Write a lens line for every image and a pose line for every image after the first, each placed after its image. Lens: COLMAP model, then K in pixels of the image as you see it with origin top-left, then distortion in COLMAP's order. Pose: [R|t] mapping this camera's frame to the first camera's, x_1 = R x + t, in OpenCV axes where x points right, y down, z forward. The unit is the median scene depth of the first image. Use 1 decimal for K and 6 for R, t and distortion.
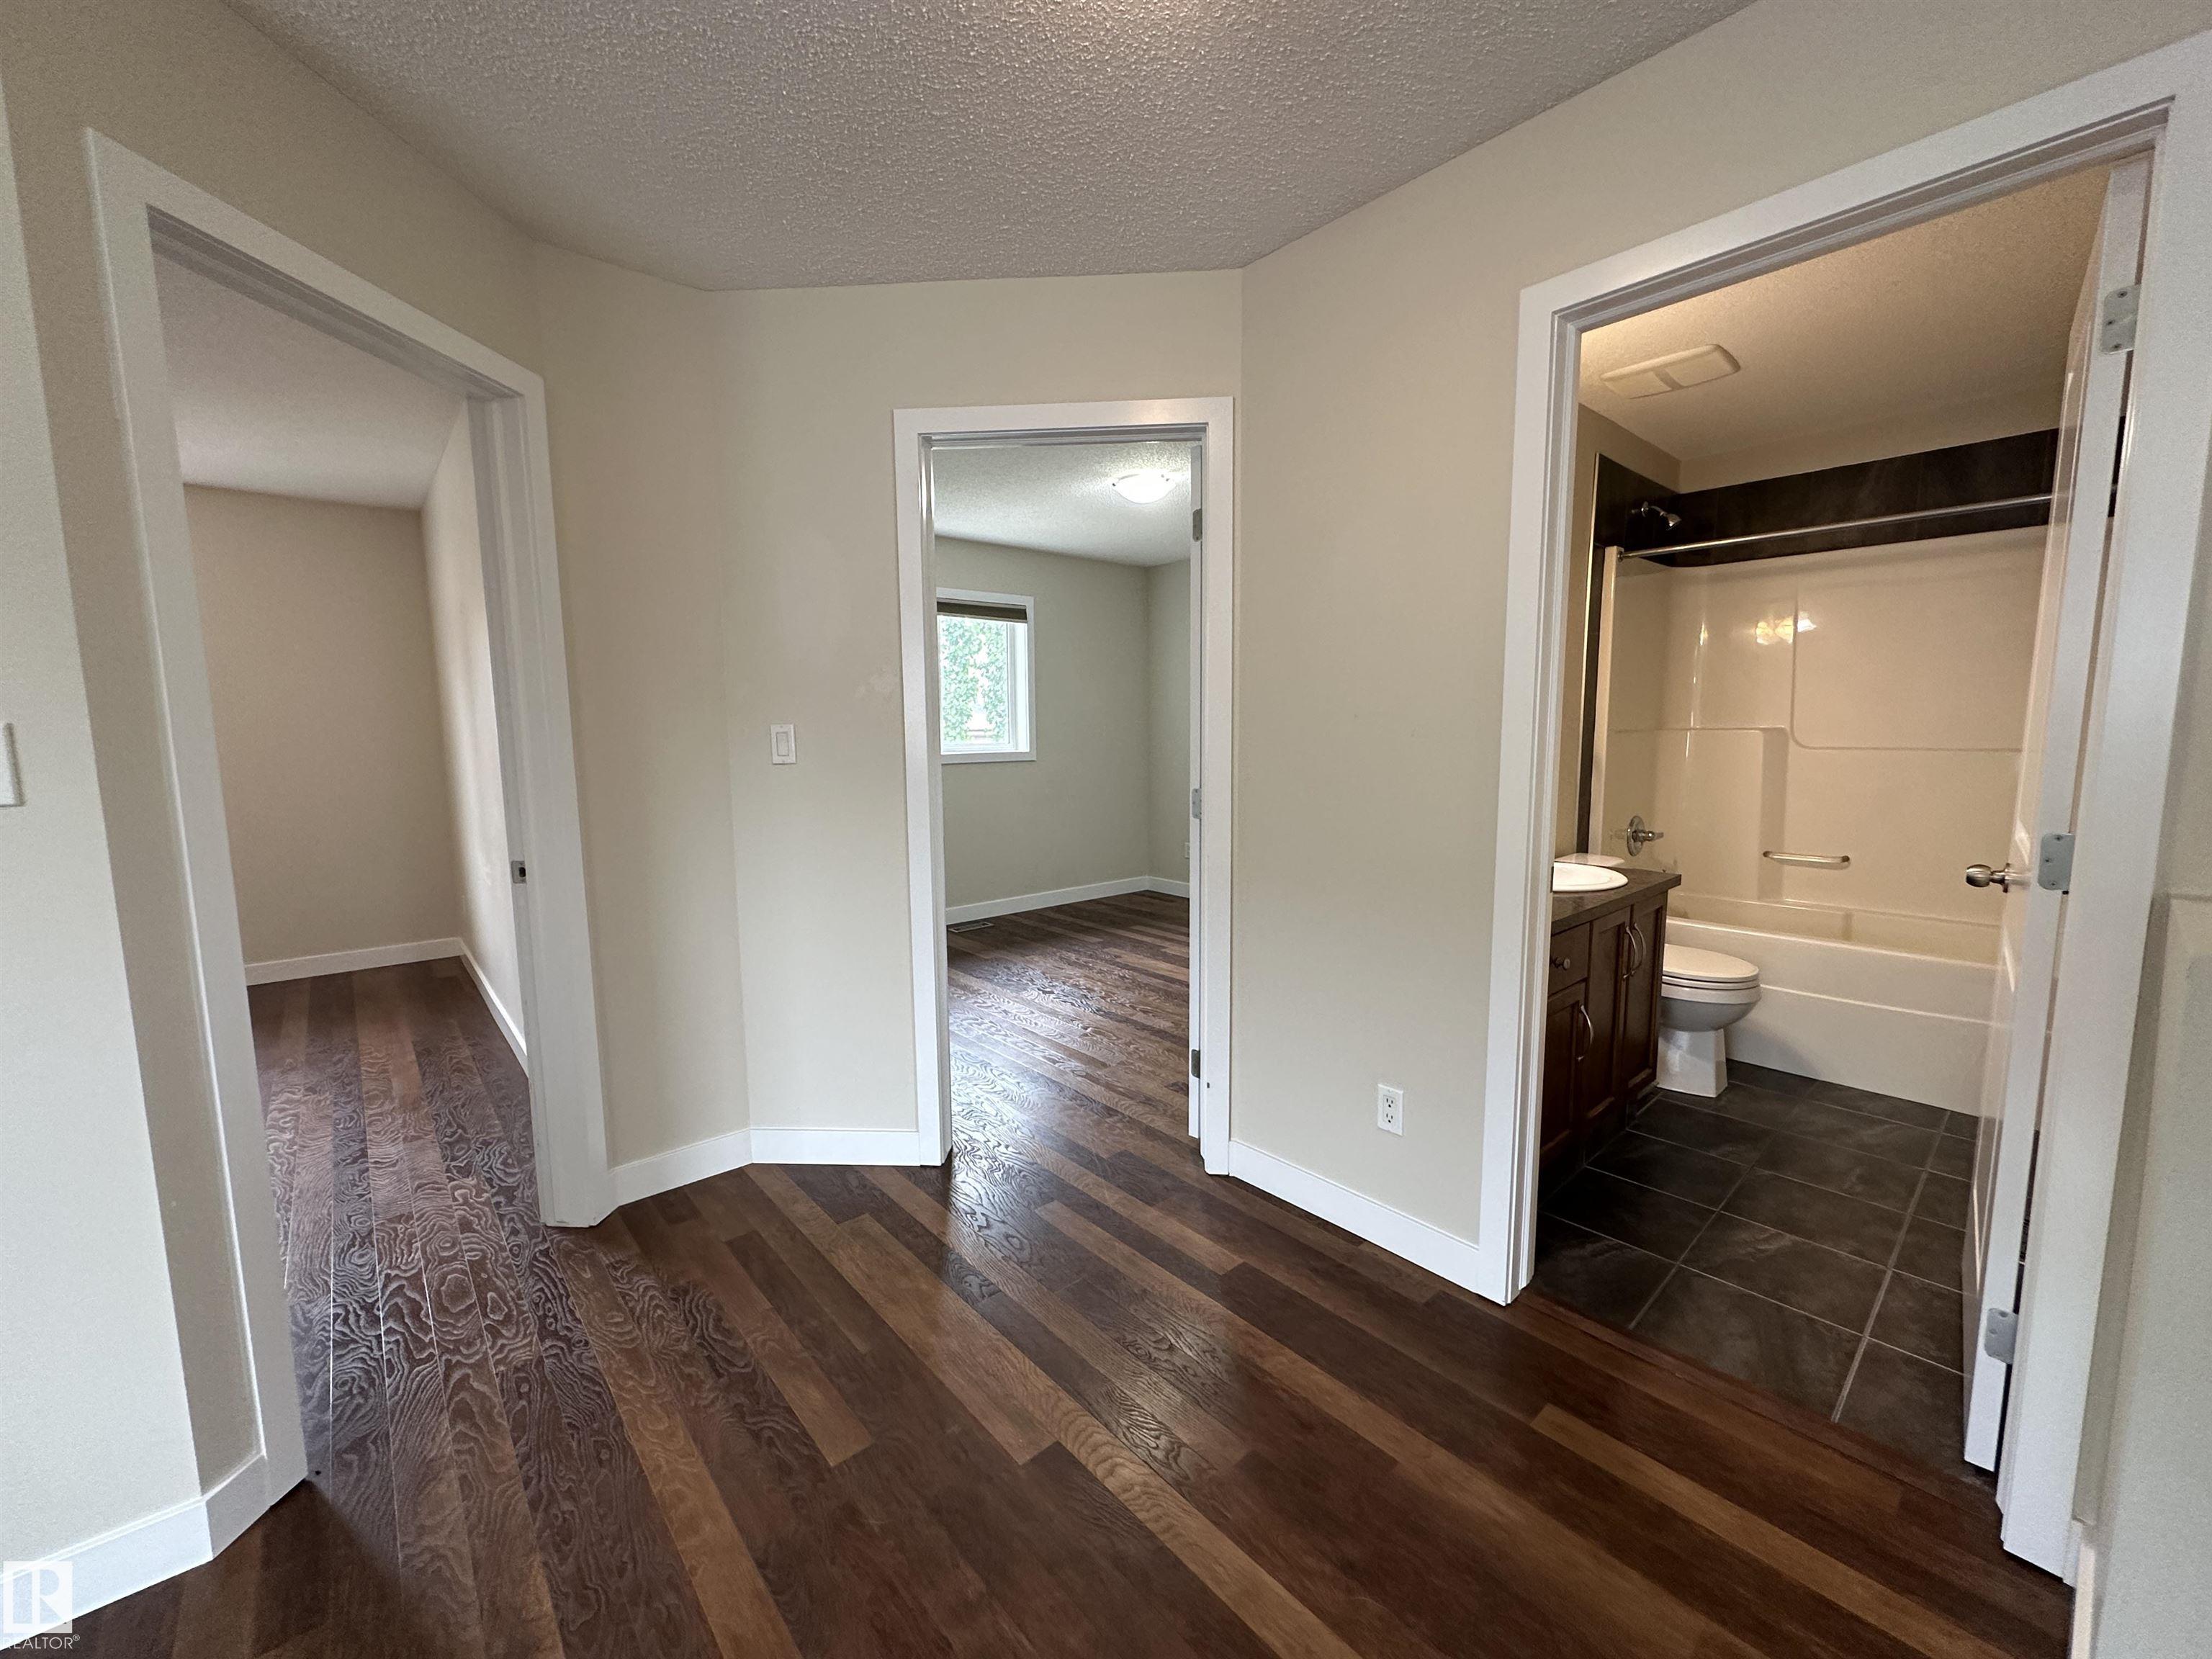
lens RADIAL K [[882.0, 0, 1108.4], [0, 882.0, 826.8], [0, 0, 1]] dist [-0.002619, -0.000187]
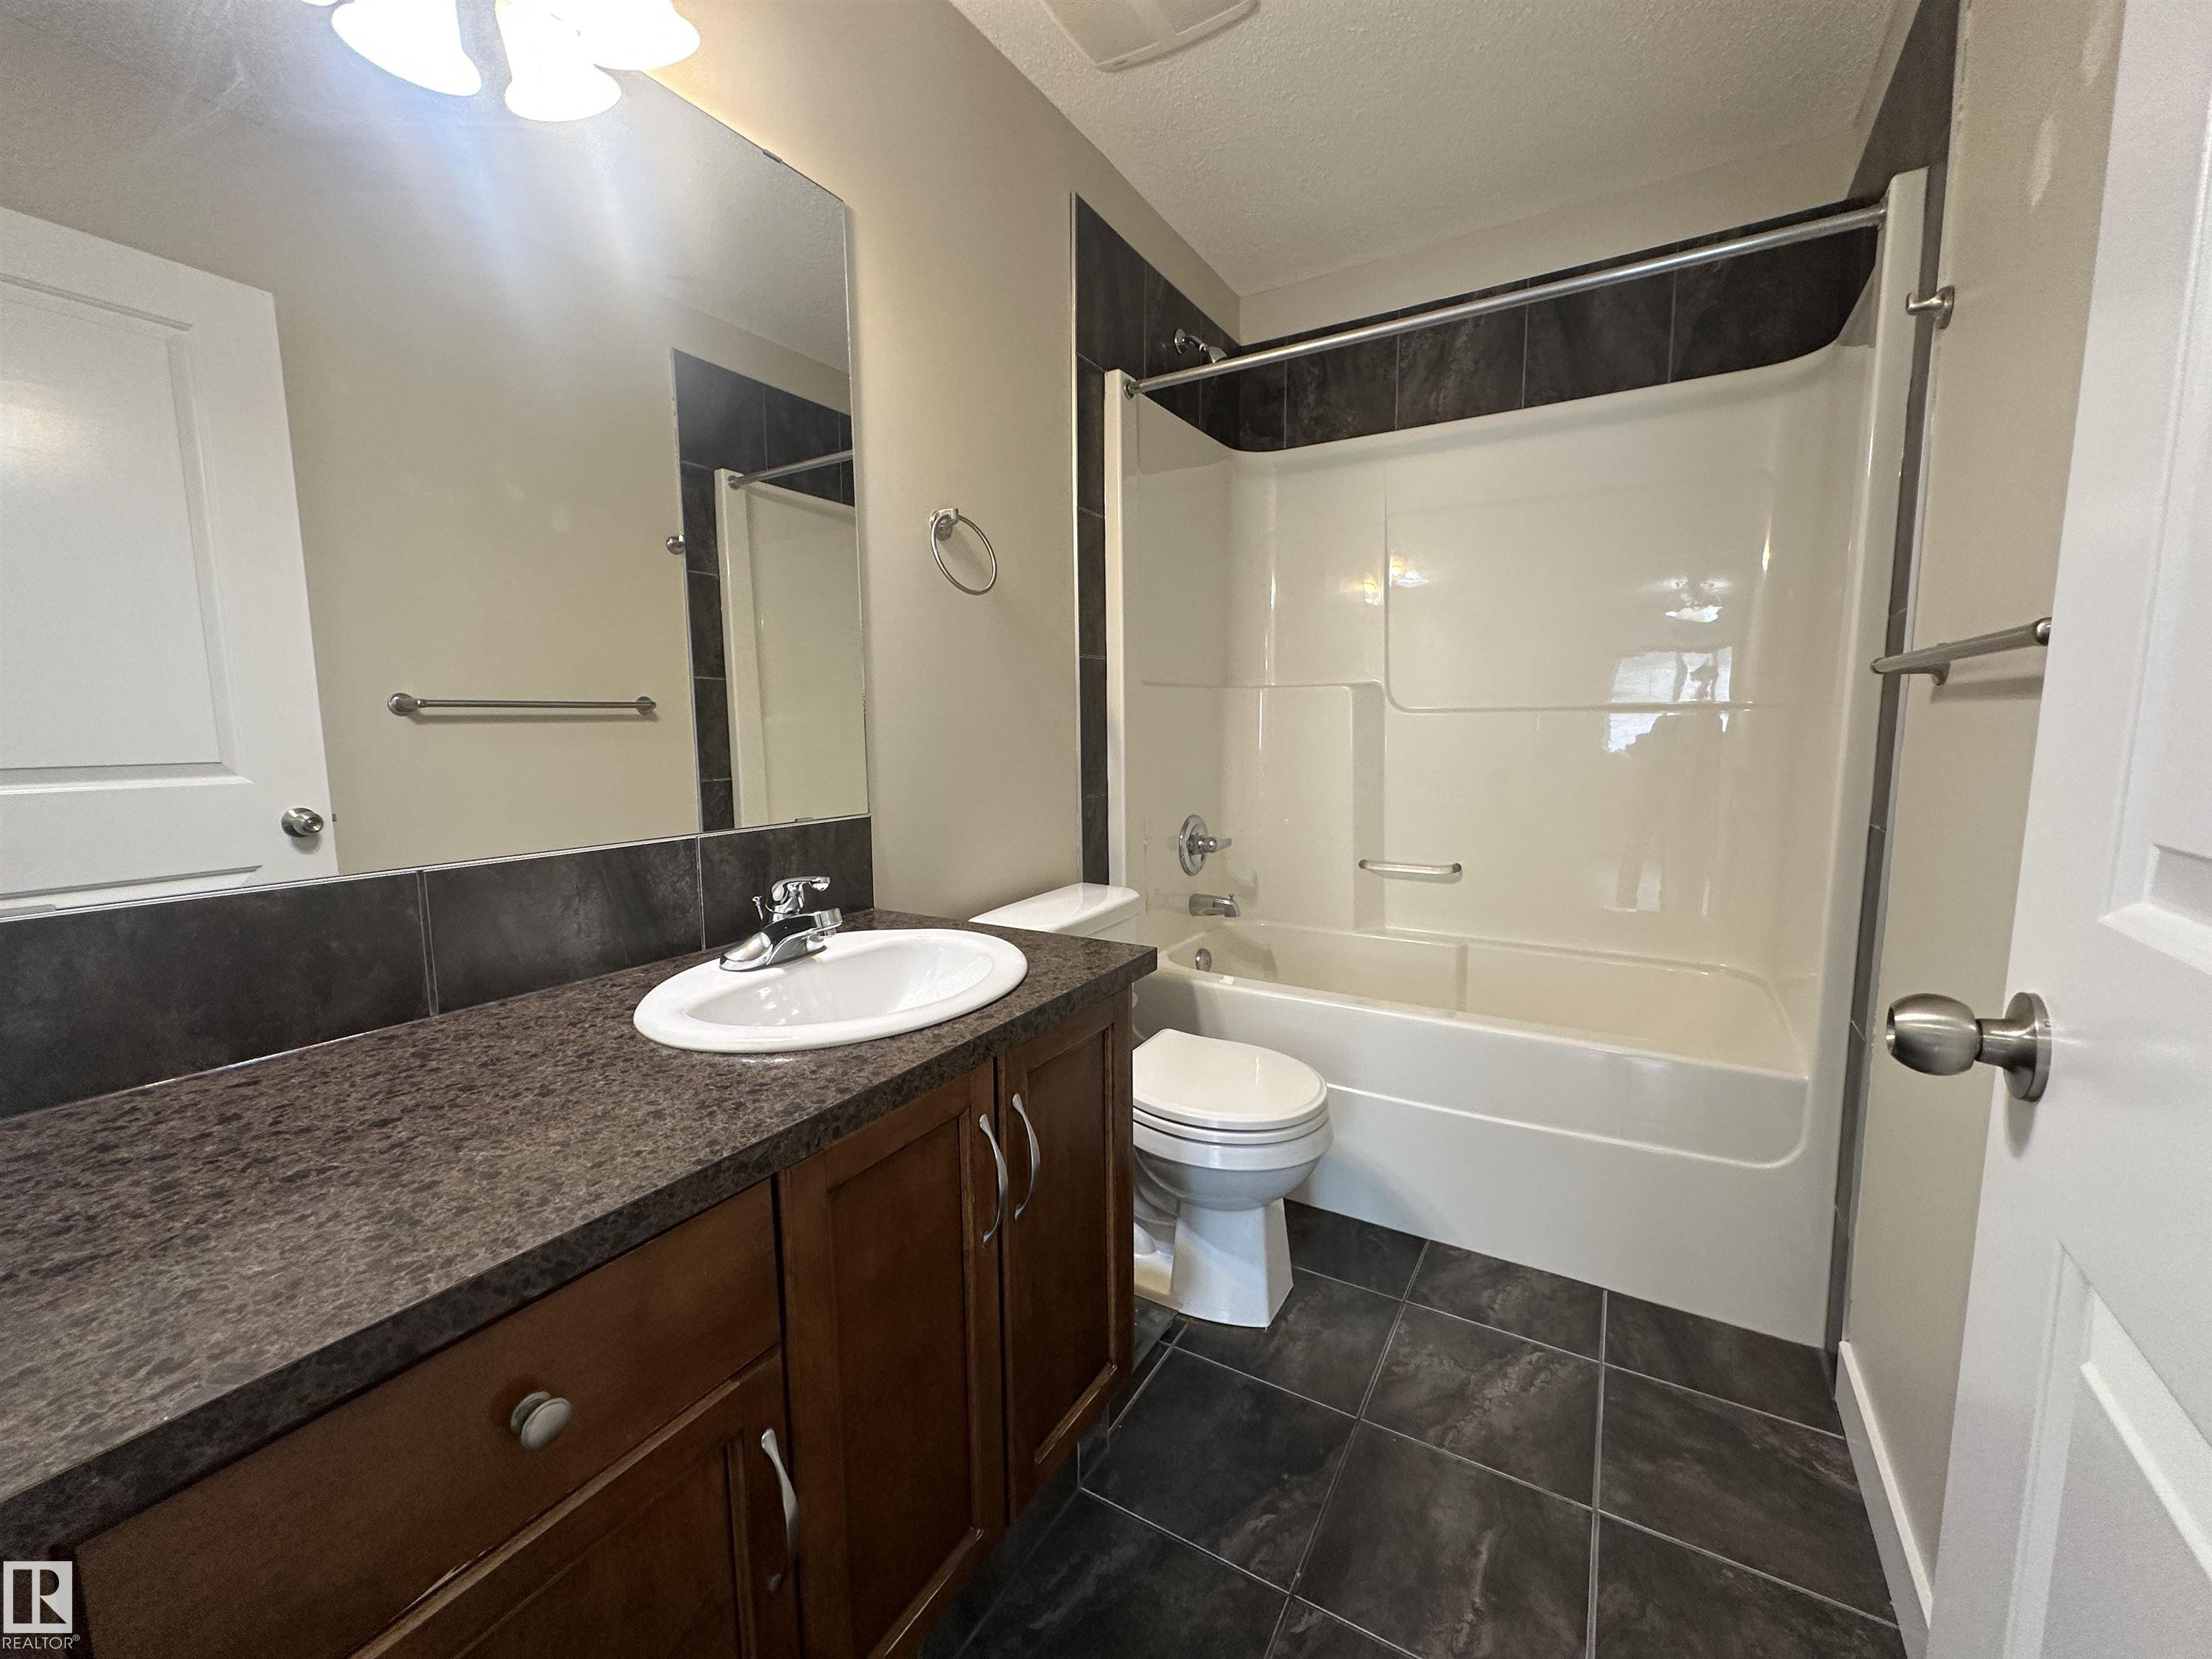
lens RADIAL K [[876.9, 0, 1106.0], [0, 876.9, 829.5], [0, 0, 1]] dist [-0.030329, 0.000082]
pose [[0.952512, -0.037574, 0.302175, 0.385615], [0.037071, 0.999285, 0.007403, -0.009894], [-0.302238, 0.004151, 0.953224, 0.449110]]
